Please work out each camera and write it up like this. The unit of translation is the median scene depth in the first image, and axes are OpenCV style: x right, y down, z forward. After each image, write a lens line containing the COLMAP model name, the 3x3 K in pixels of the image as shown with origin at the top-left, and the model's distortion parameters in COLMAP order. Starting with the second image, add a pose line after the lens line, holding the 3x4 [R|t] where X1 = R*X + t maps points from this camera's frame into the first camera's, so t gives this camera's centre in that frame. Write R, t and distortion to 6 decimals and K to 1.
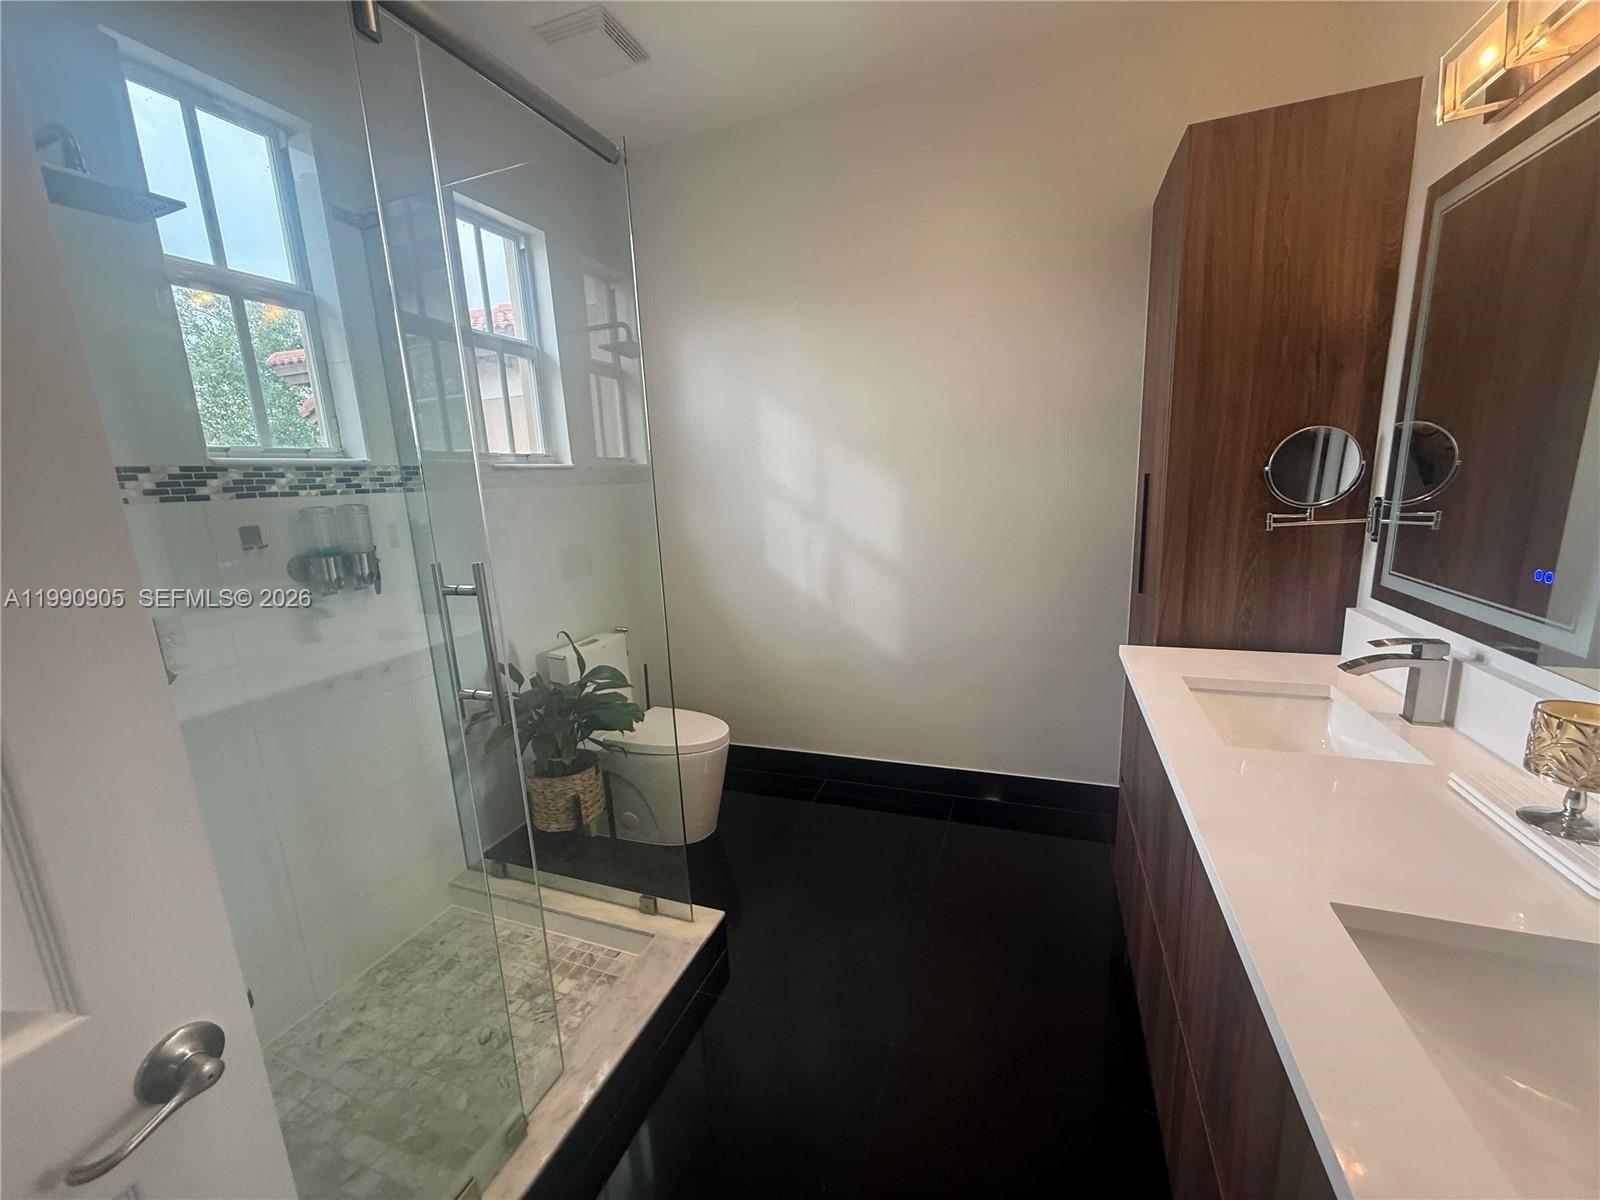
lens RADIAL K [[636.3, 0, 795.6], [0, 636.3, 598.6], [0, 0, 1]] dist [-0.001910, 0.000166]
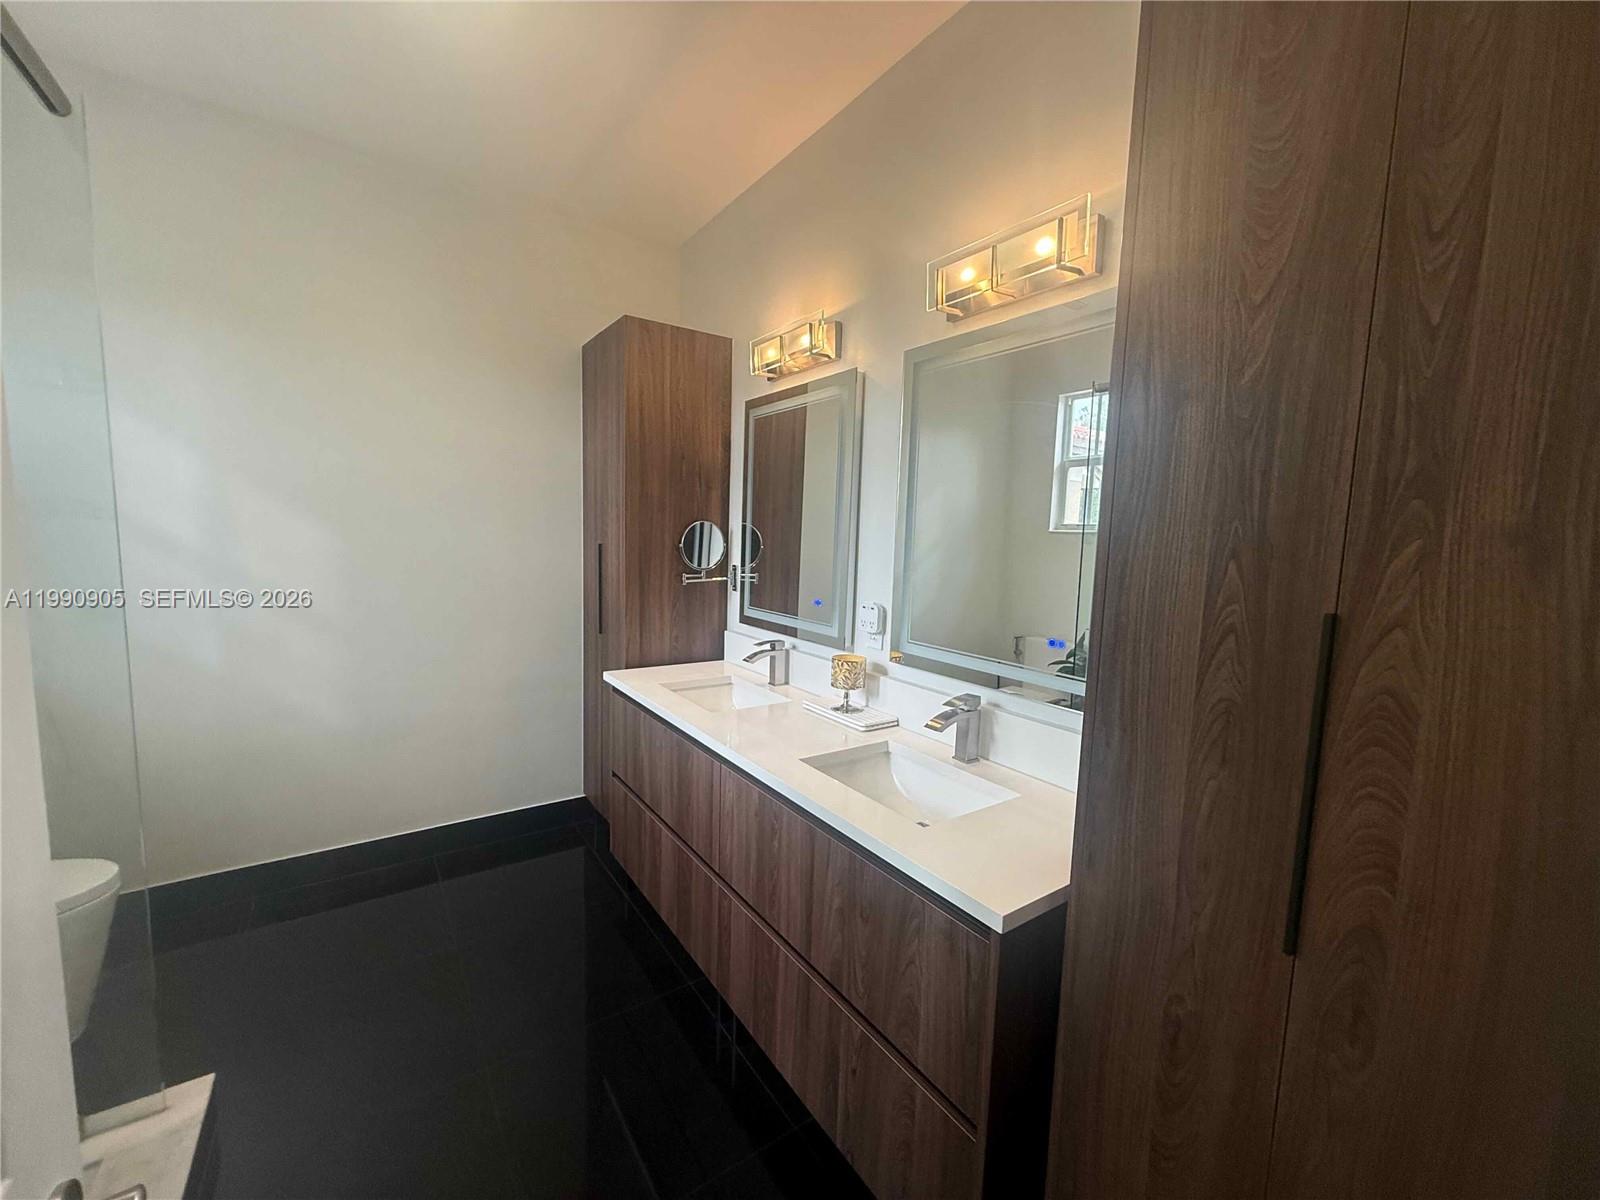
lens RADIAL K [[636.3, 0, 795.6], [0, 636.3, 598.6], [0, 0, 1]] dist [-0.001910, 0.000166]
pose [[0.569026, -0.021222, 0.822045, -0.414612], [0.100299, 0.993994, -0.043767, 0.023723], [-0.816180, 0.107355, 0.567738, -0.108740]]
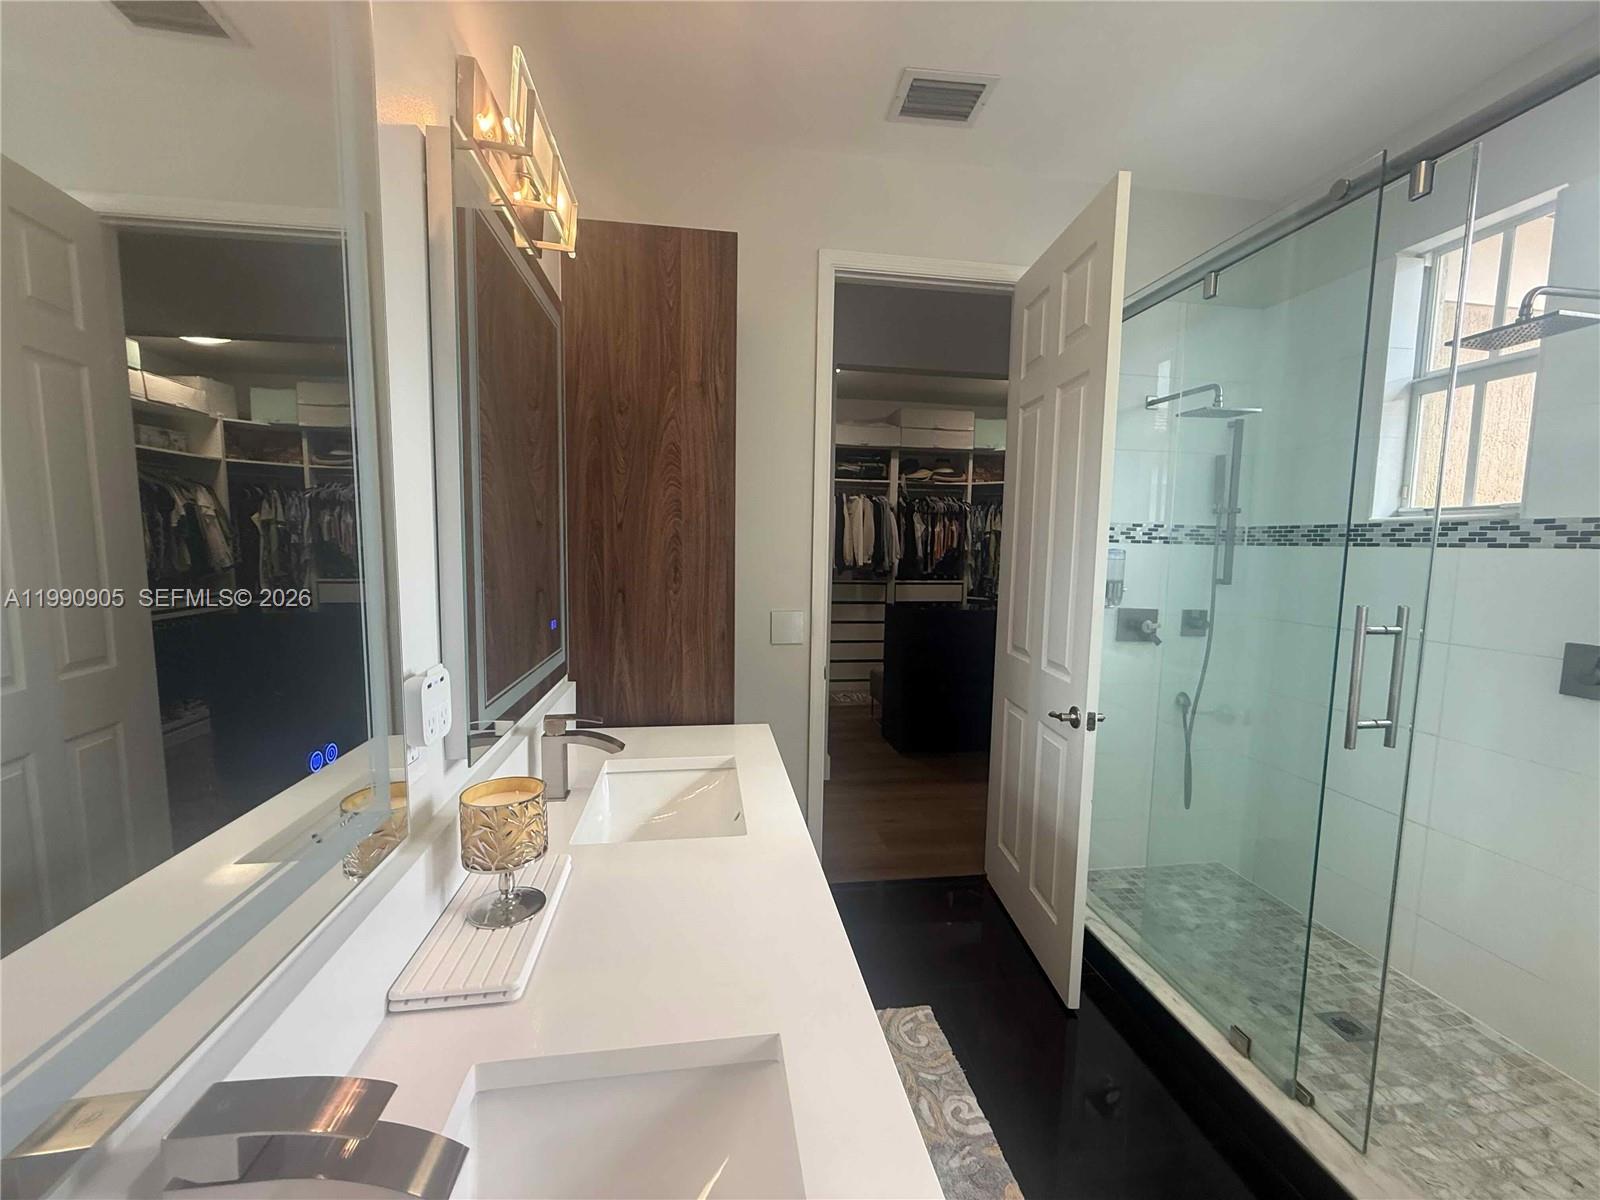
lens RADIAL K [[636.3, 0, 795.6], [0, 636.3, 598.6], [0, 0, 1]] dist [-0.001910, 0.000166]
pose [[-0.875869, 0.072085, -0.477134, 0.690457], [-0.069292, 0.959744, 0.272195, -0.224033], [0.477548, 0.271468, -0.835615, 1.033369]]
